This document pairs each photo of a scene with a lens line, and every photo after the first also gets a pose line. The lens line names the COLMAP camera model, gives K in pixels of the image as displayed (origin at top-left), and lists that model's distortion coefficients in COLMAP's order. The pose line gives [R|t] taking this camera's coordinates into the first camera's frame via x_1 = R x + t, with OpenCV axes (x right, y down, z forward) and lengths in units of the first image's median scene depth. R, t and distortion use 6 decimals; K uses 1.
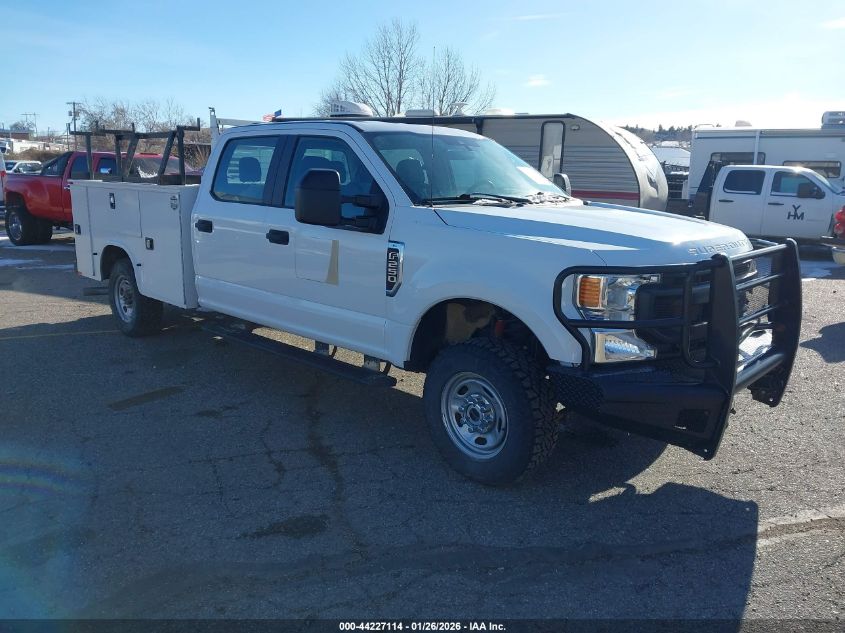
lens RADIAL K [[654.8, 0, 423.0], [0, 654.8, 315.4], [0, 0, 1]] dist [0.033201, -0.000014]
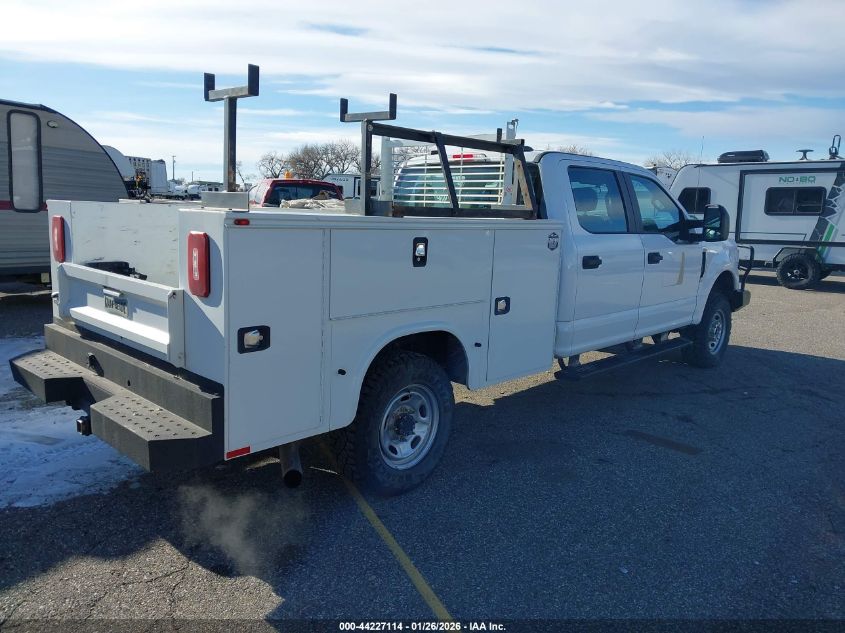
lens RADIAL K [[654.8, 0, 423.0], [0, 654.8, 315.4], [0, 0, 1]] dist [0.033201, -0.000014]
pose [[0.016333, -0.183055, 0.982967, -1.094696], [0.177854, 0.967952, 0.177304, -0.235147], [-0.983921, 0.171929, 0.048367, 1.051641]]
